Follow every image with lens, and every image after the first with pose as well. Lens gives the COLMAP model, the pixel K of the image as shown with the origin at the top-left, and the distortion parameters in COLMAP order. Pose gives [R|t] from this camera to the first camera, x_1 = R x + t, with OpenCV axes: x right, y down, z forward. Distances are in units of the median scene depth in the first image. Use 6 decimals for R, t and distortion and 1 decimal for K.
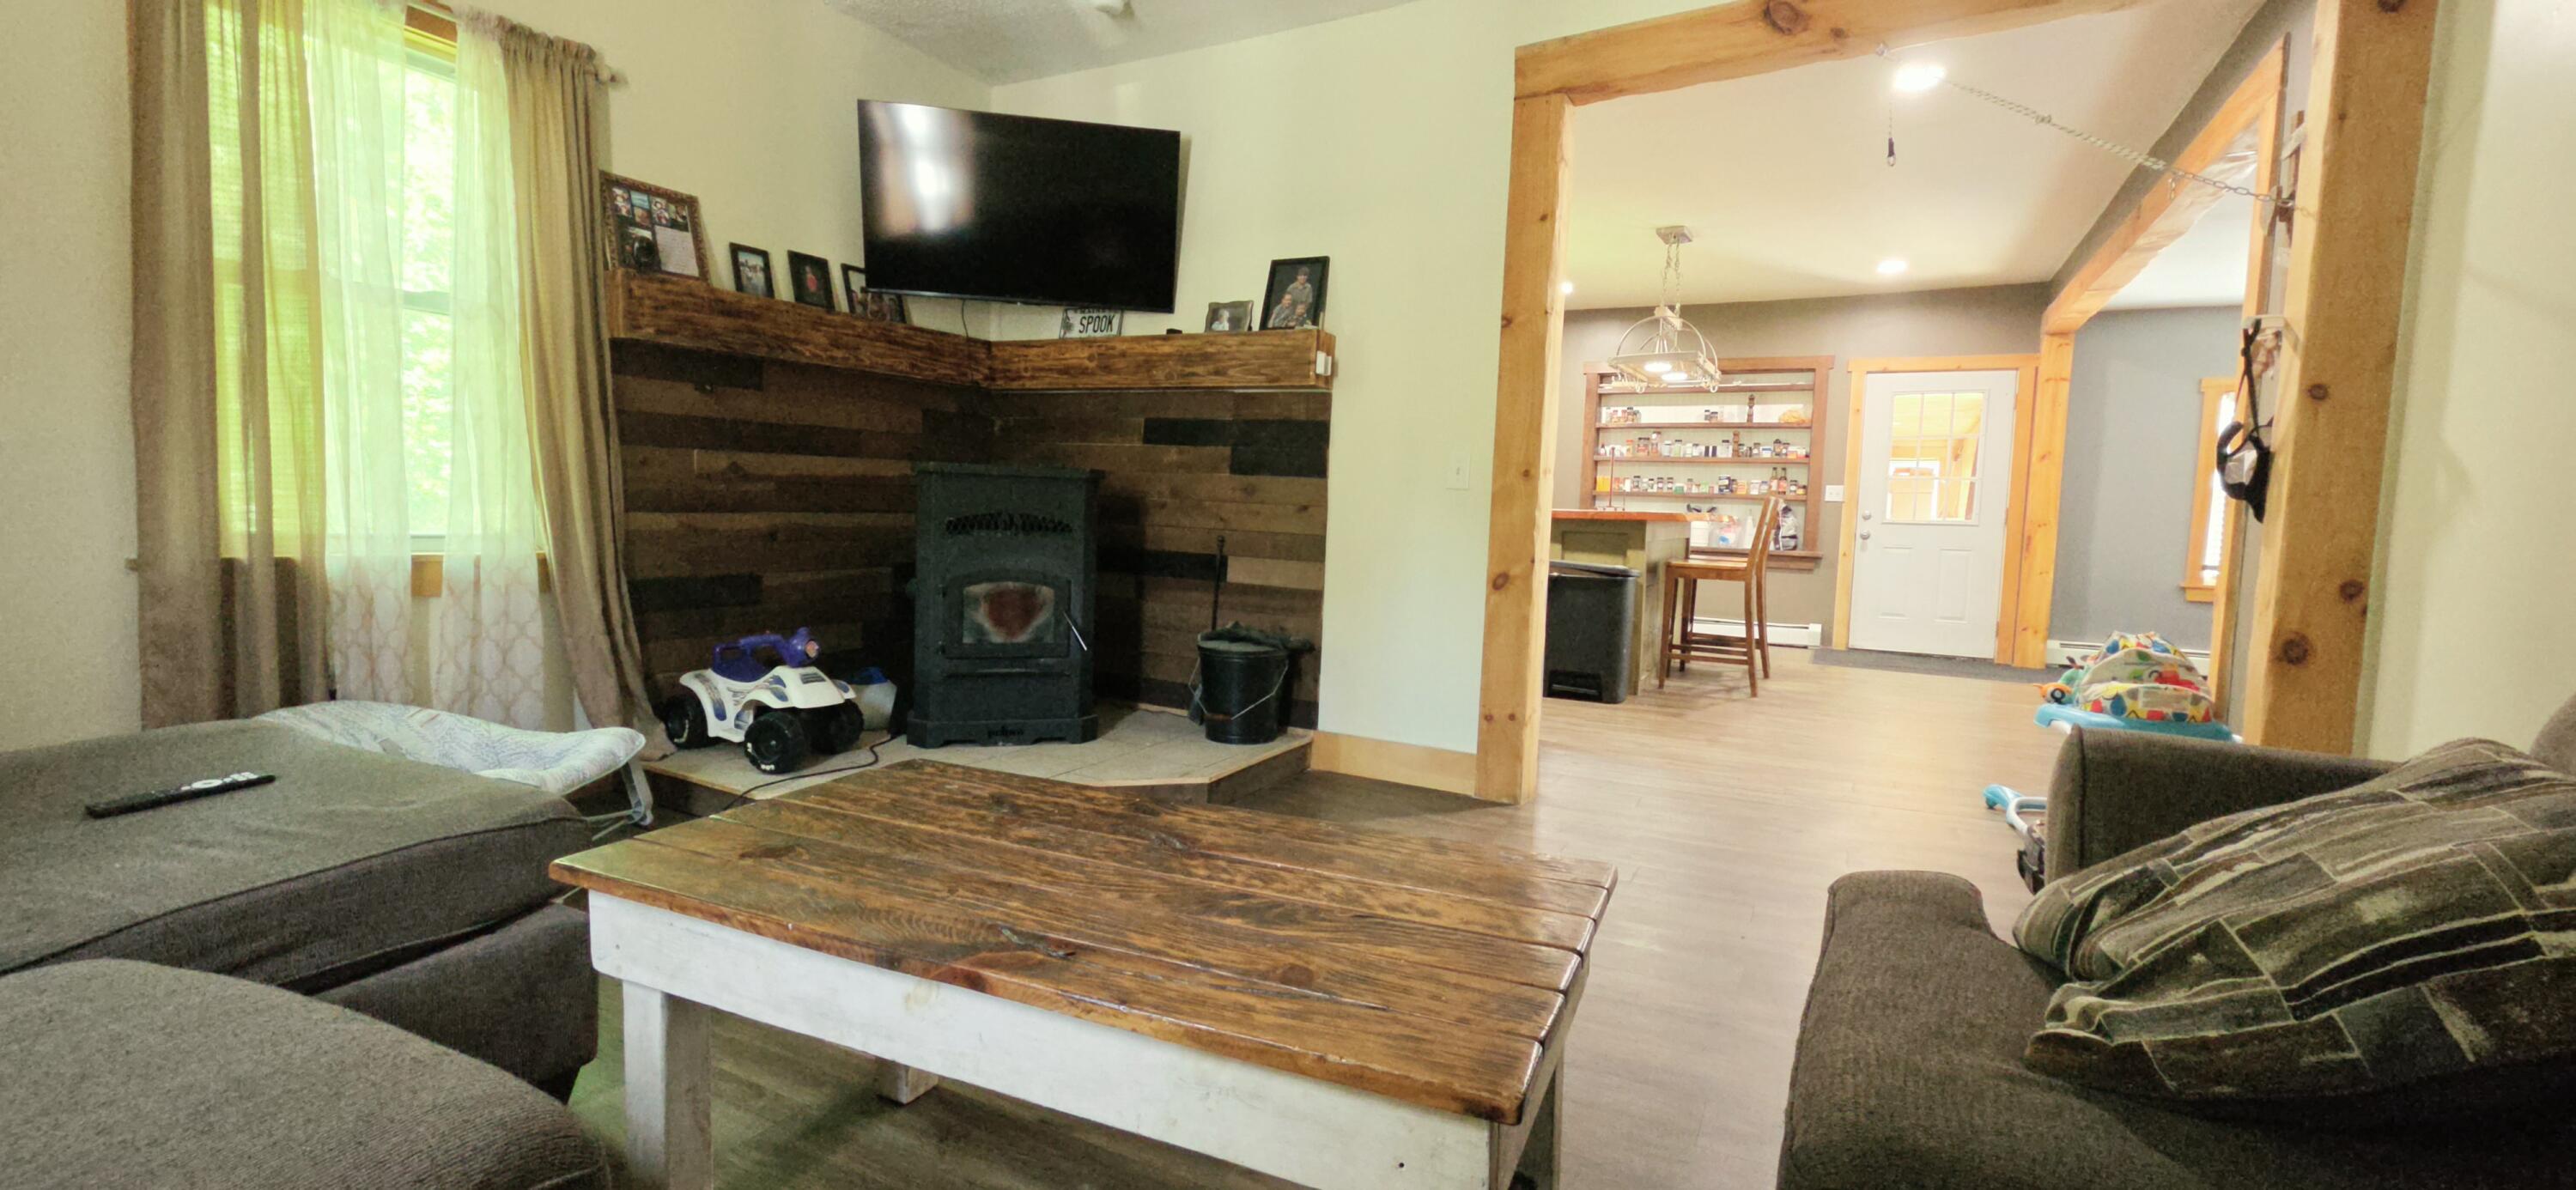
lens RADIAL K [[1062.3, 0, 1282.6], [0, 1062.3, 592.9], [0, 0, 1]] dist [-0.002353, 0.003223]
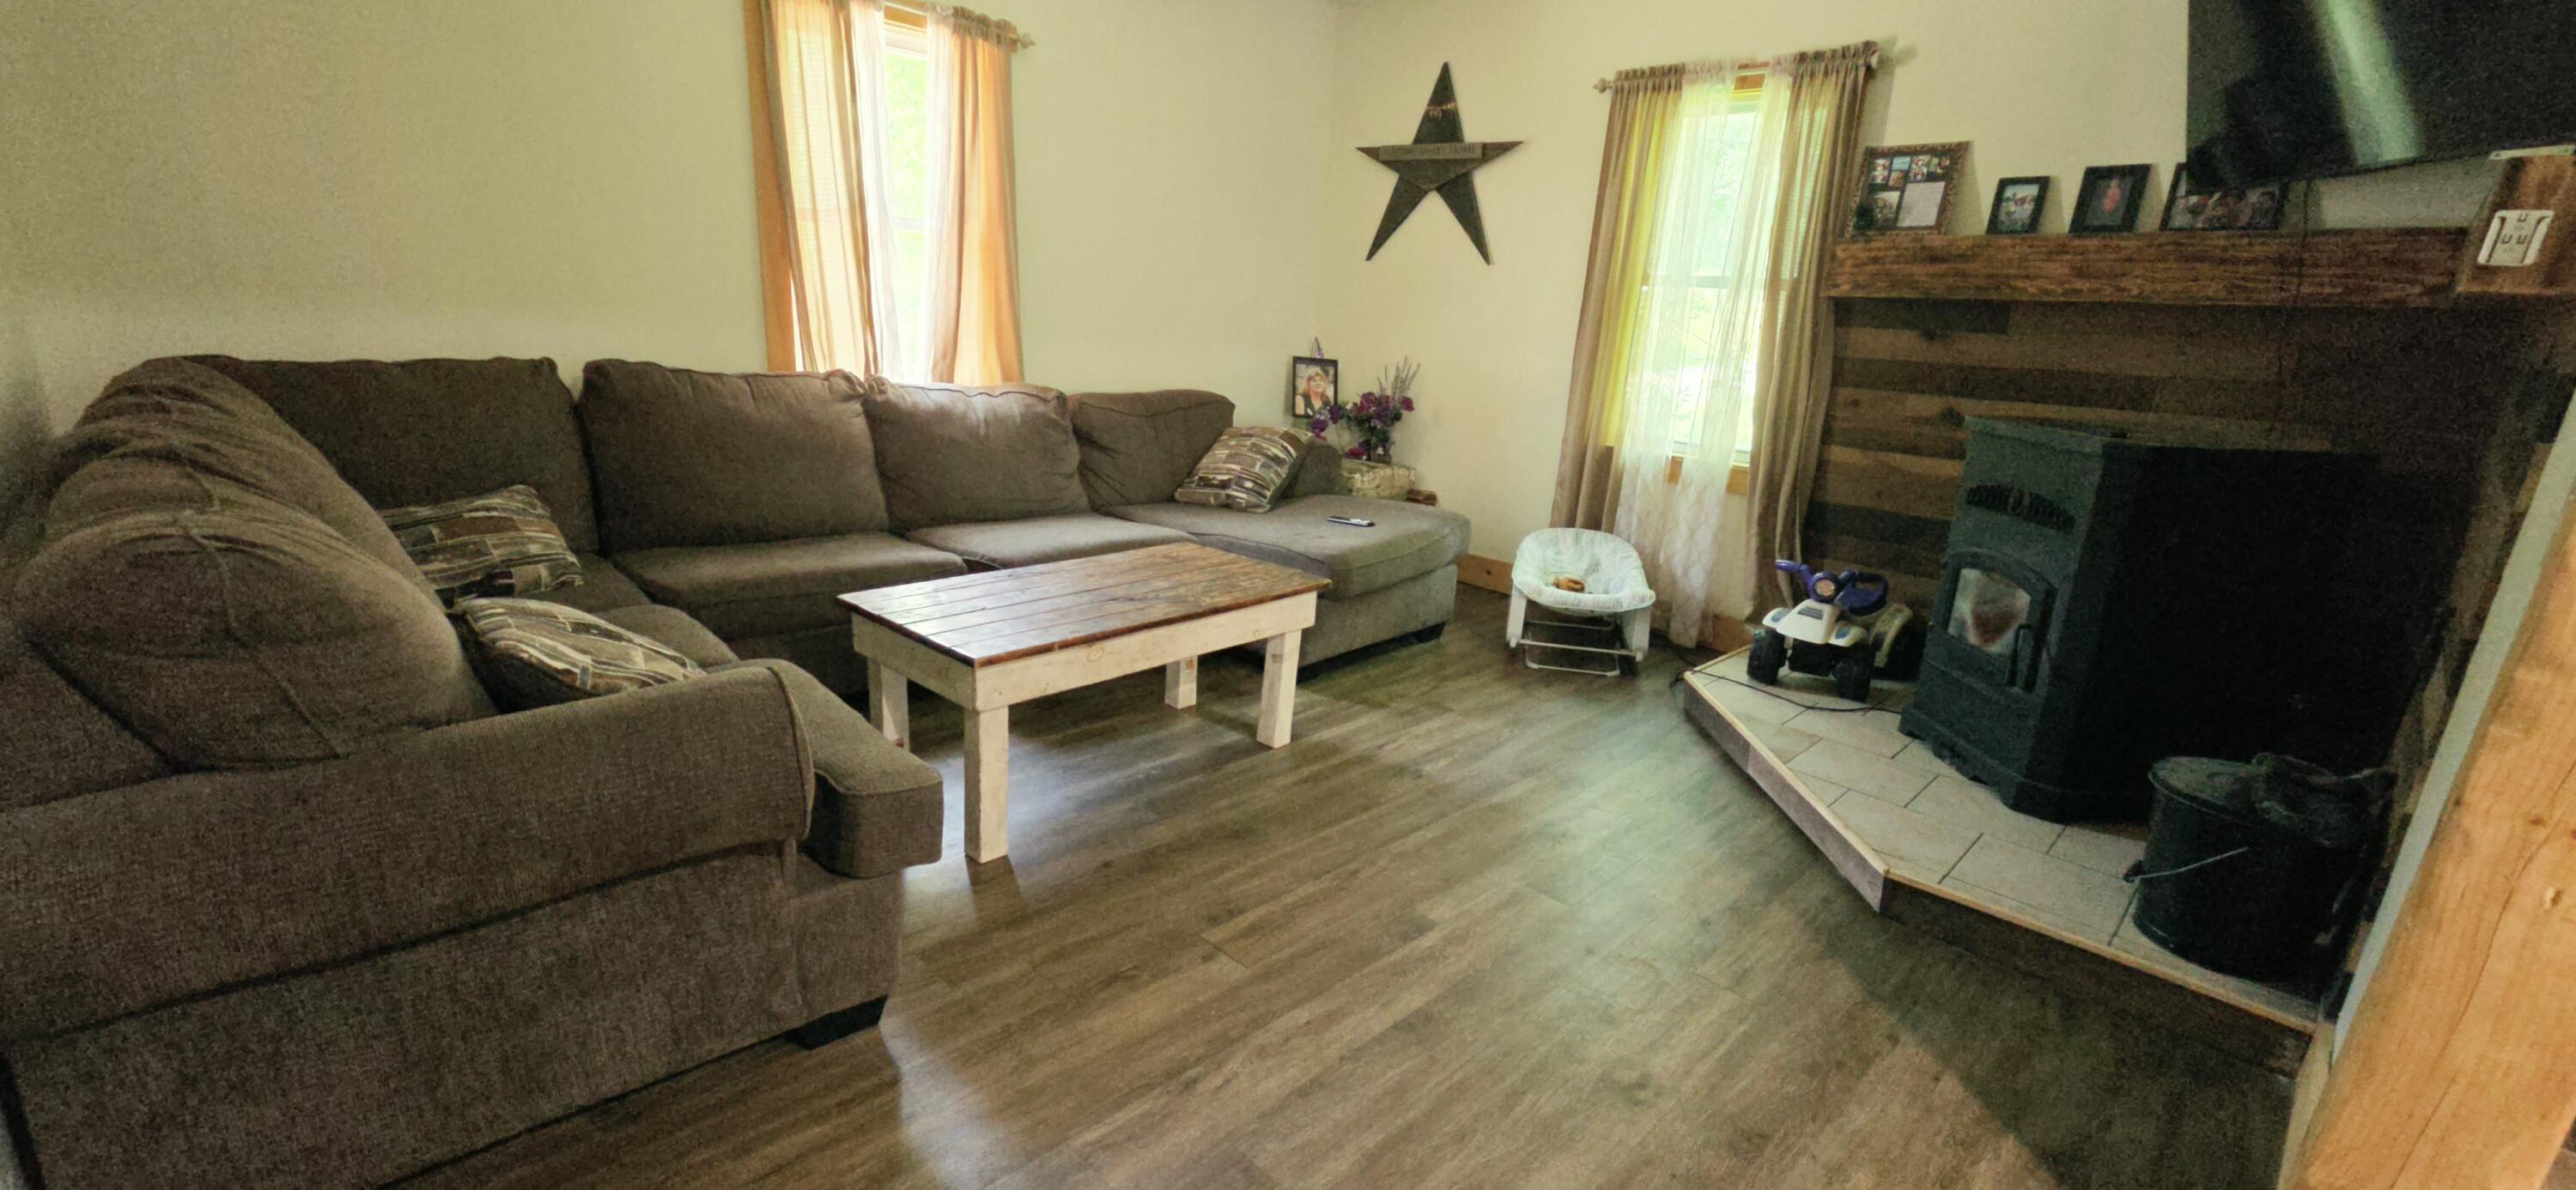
lens RADIAL K [[1062.3, 0, 1282.6], [0, 1062.3, 592.9], [0, 0, 1]] dist [-0.002353, 0.003223]
pose [[-0.295430, 0.207348, -0.932592, 0.686942], [-0.140794, 0.956056, 0.257166, -0.134901], [0.944933, 0.207278, -0.253254, 0.751262]]
